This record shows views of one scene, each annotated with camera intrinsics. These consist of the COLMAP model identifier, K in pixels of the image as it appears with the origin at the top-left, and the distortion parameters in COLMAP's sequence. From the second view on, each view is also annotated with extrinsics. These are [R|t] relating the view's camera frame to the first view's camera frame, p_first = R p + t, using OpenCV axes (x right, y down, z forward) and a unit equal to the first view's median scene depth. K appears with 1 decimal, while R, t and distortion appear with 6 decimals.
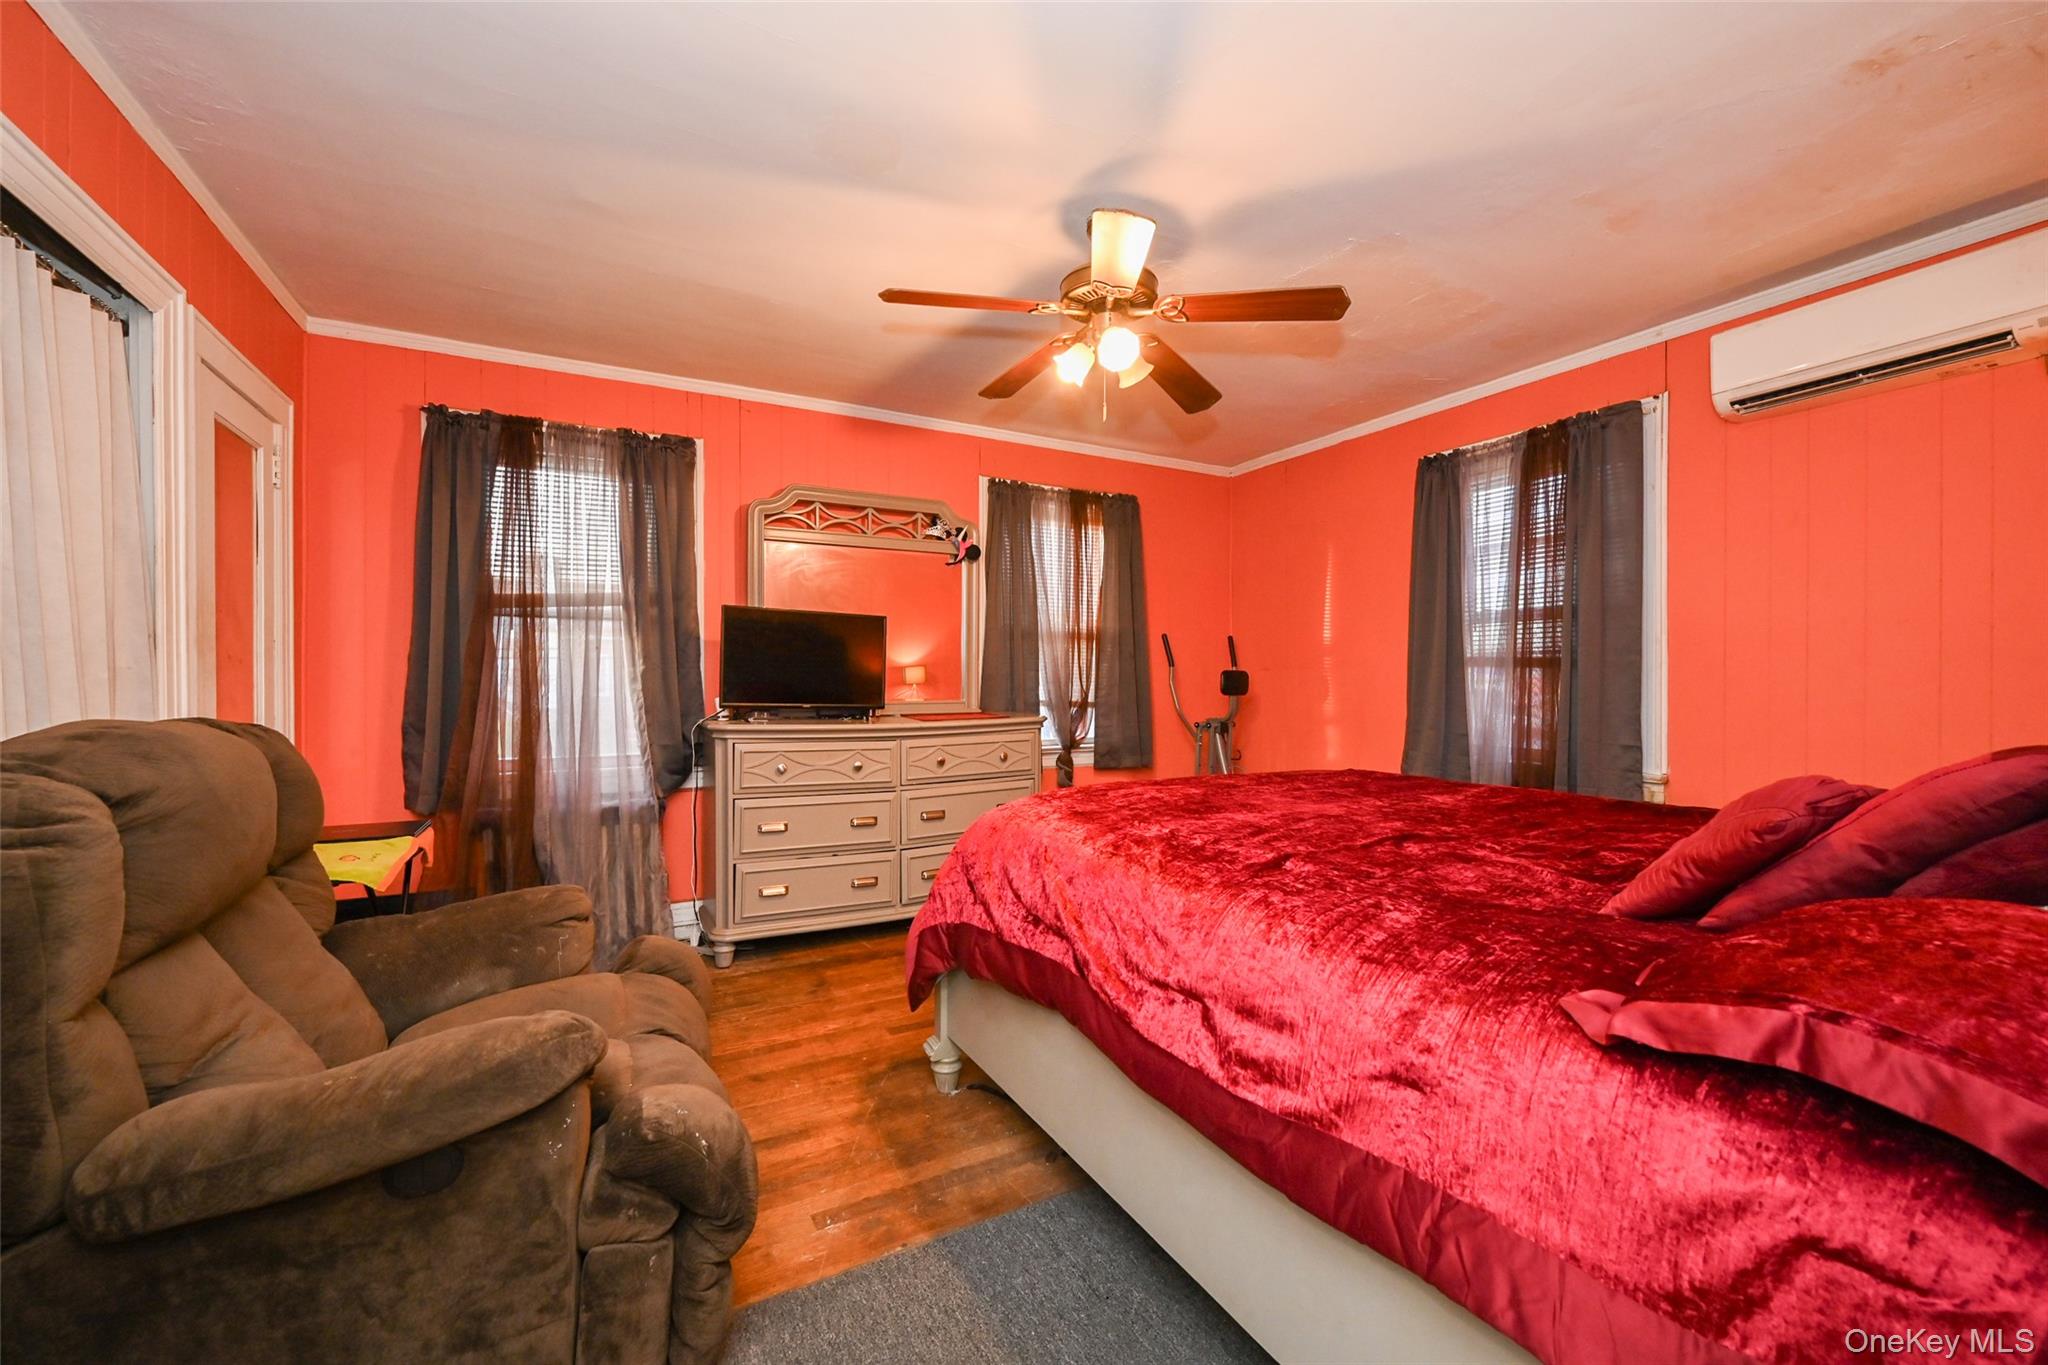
lens RADIAL K [[805.6, 0, 1026.2], [0, 805.6, 685.1], [0, 0, 1]] dist [-0.001701, -0.000122]
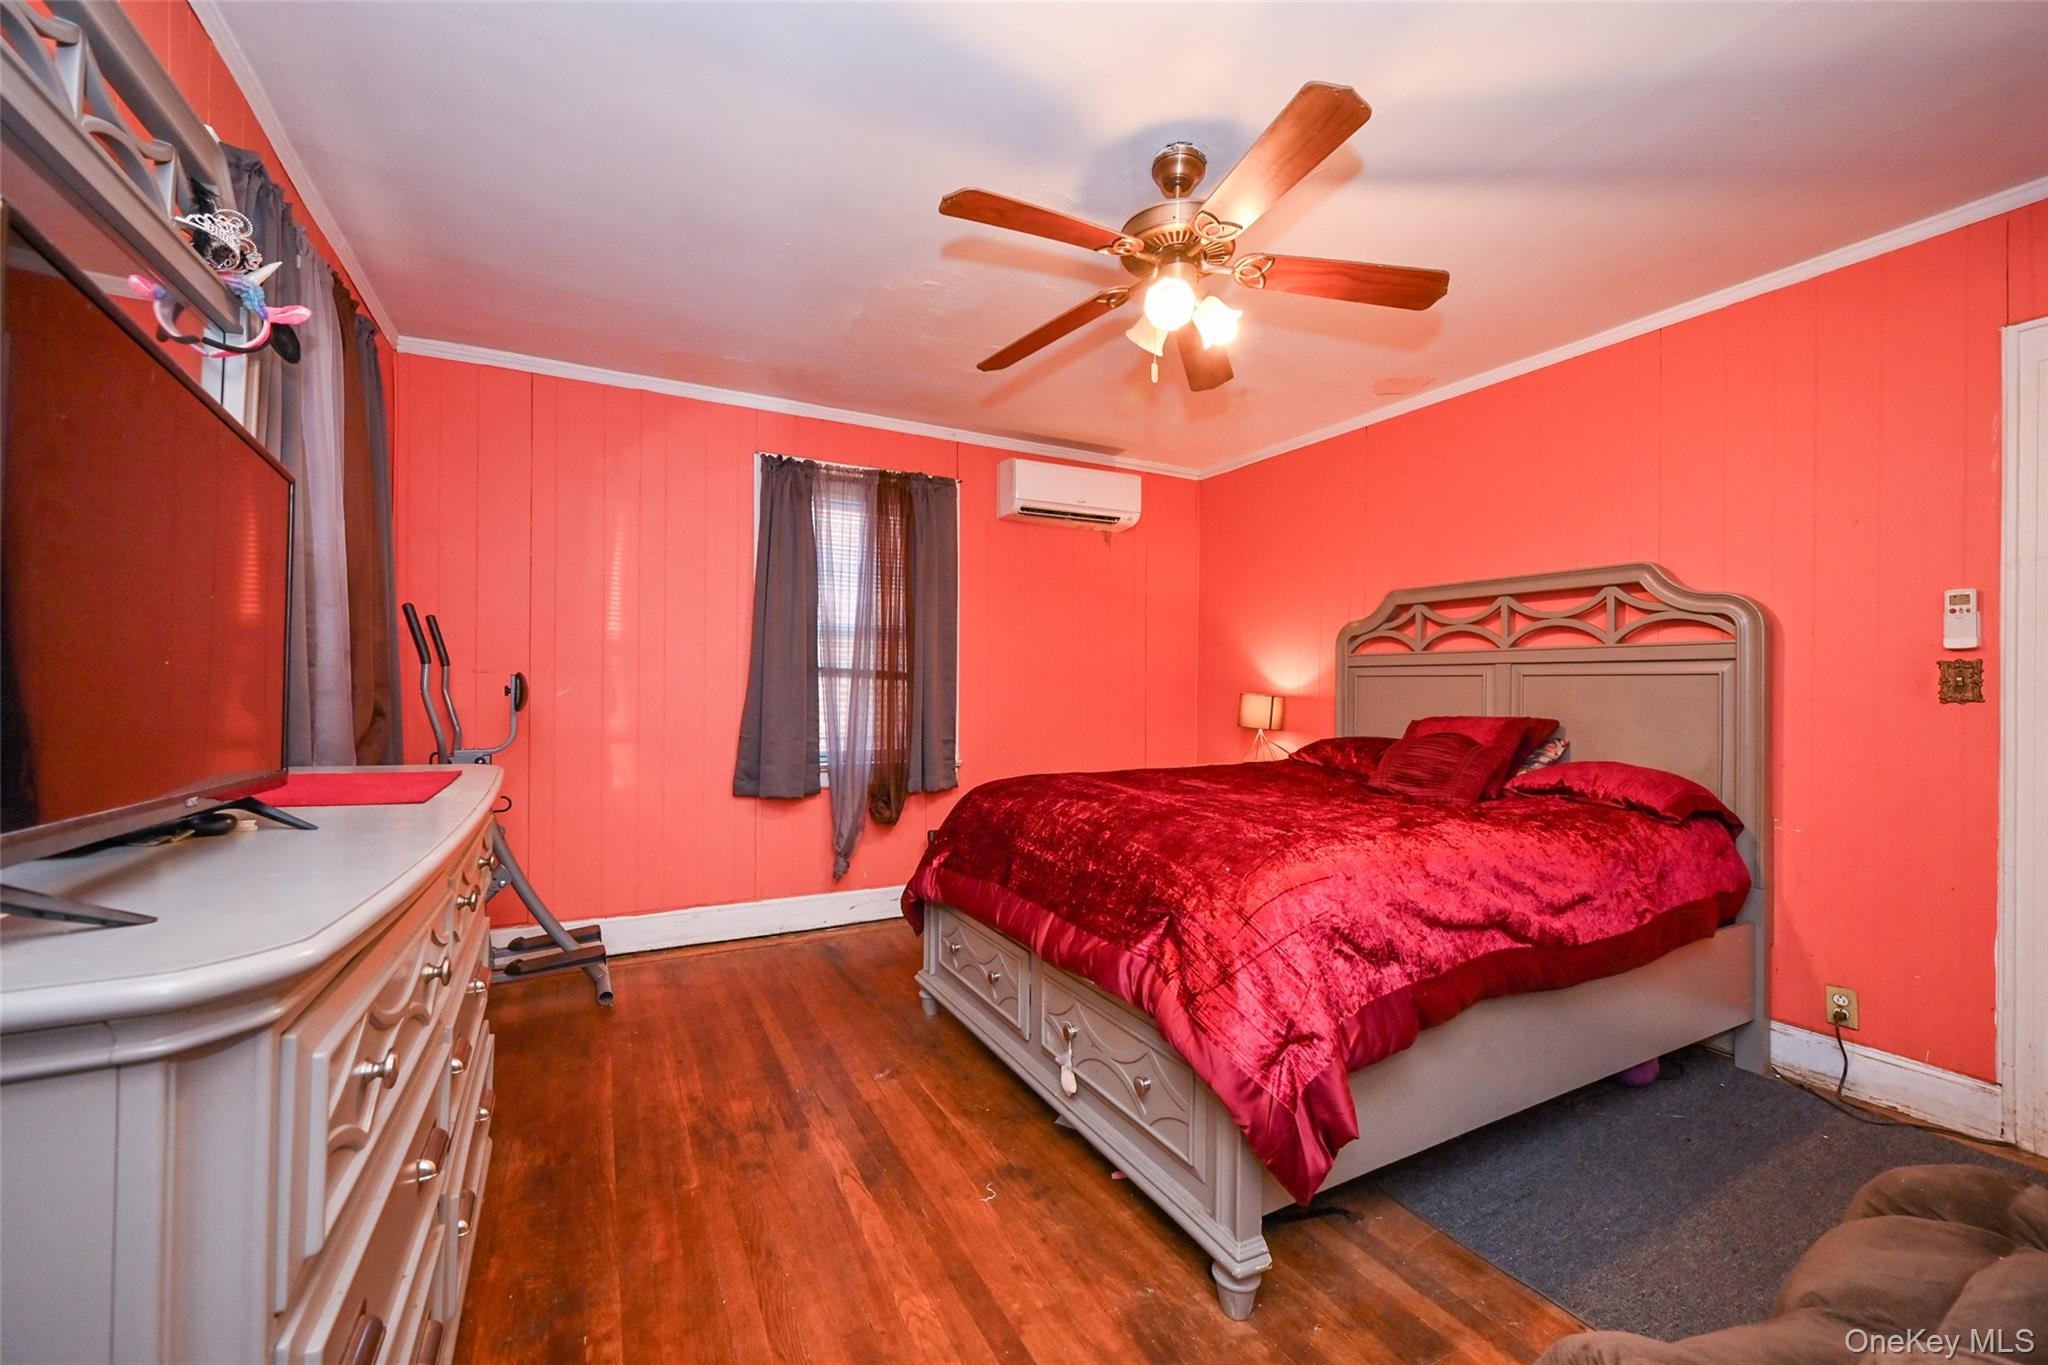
lens RADIAL K [[809.9, 0, 1024.7], [0, 809.9, 688.7], [0, 0, 1]] dist [0.000540, 0.000535]
pose [[0.016225, 0.005109, 0.999855, -0.493104], [-0.007575, 0.999959, -0.004986, -0.004055], [-0.999840, -0.007493, 0.016263, 0.742494]]
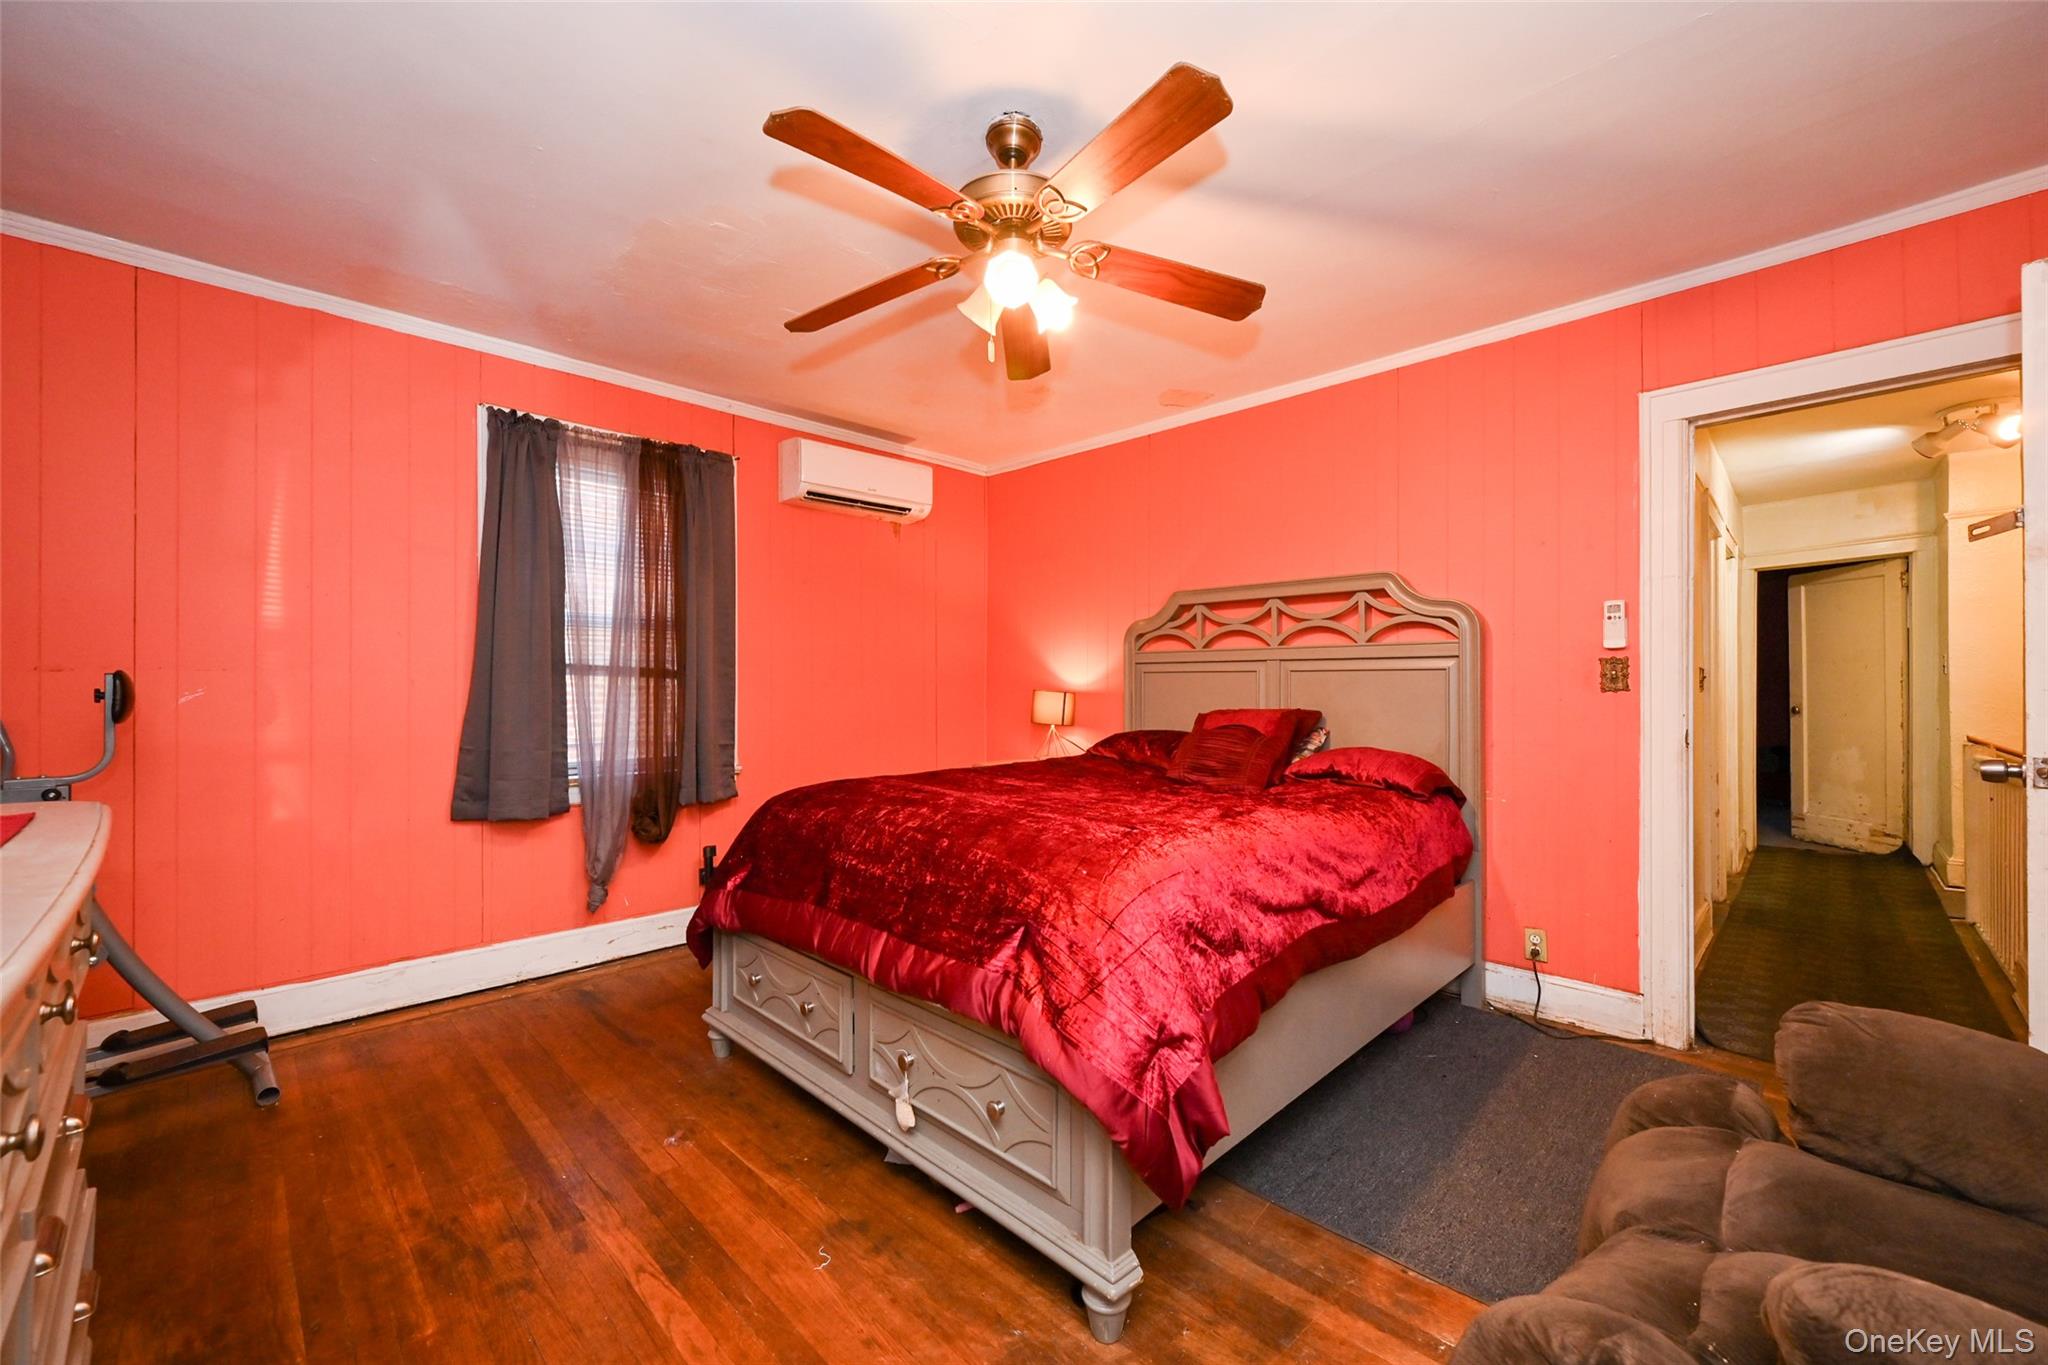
lens RADIAL K [[810.6, 0, 1028.3], [0, 810.6, 684.9], [0, 0, 1]] dist [-0.000180, 0.000498]
pose [[-0.279044, 0.008047, 0.960245, -0.447577], [0.002485, 0.999968, -0.007658, -0.003698], [-0.960275, 0.000250, -0.279055, 0.787639]]
